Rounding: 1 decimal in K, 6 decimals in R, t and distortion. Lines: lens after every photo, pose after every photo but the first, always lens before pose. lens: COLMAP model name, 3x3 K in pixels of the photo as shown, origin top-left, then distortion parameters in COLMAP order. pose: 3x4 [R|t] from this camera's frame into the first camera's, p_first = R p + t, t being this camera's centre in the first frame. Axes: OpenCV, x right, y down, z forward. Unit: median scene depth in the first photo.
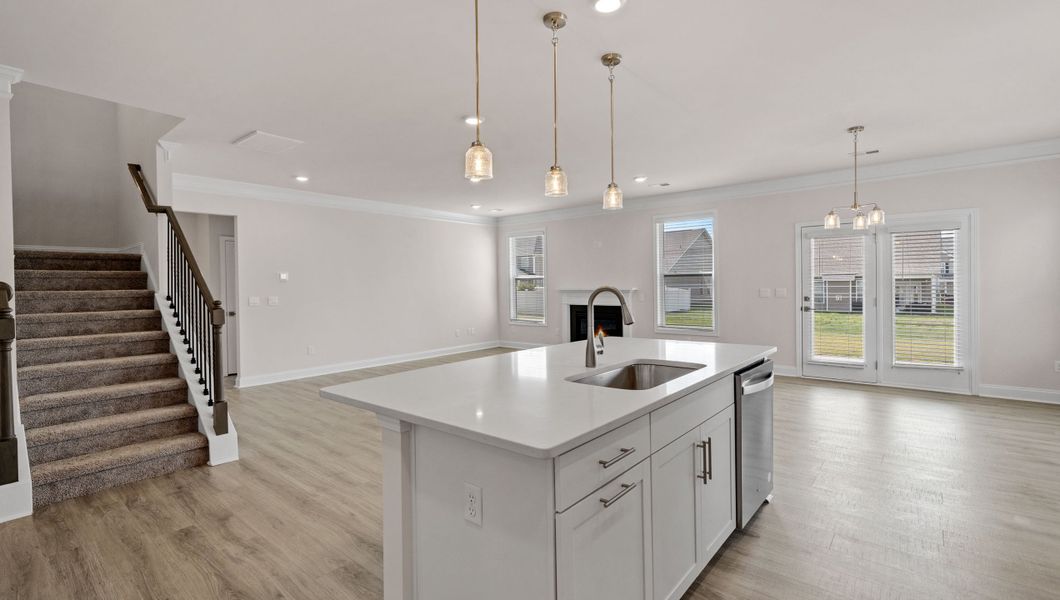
lens RADIAL K [[468.1, 0, 526.8], [0, 468.1, 291.8], [0, 0, 1]] dist [-0.001072, -0.000106]
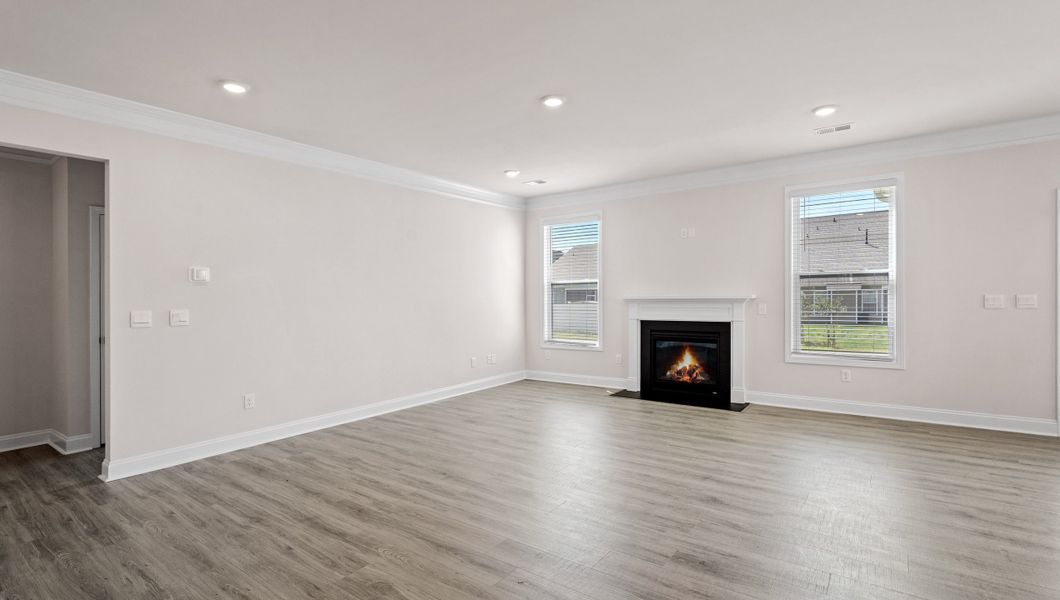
lens RADIAL K [[481.5, 0, 525.6], [0, 481.5, 295.5], [0, 0, 1]] dist [0.015994, -0.000083]
pose [[0.995775, -0.000745, 0.091824, -0.140888], [0.002383, 0.999840, -0.017737, 0.003347], [-0.091796, 0.017881, 0.995617, 0.296129]]
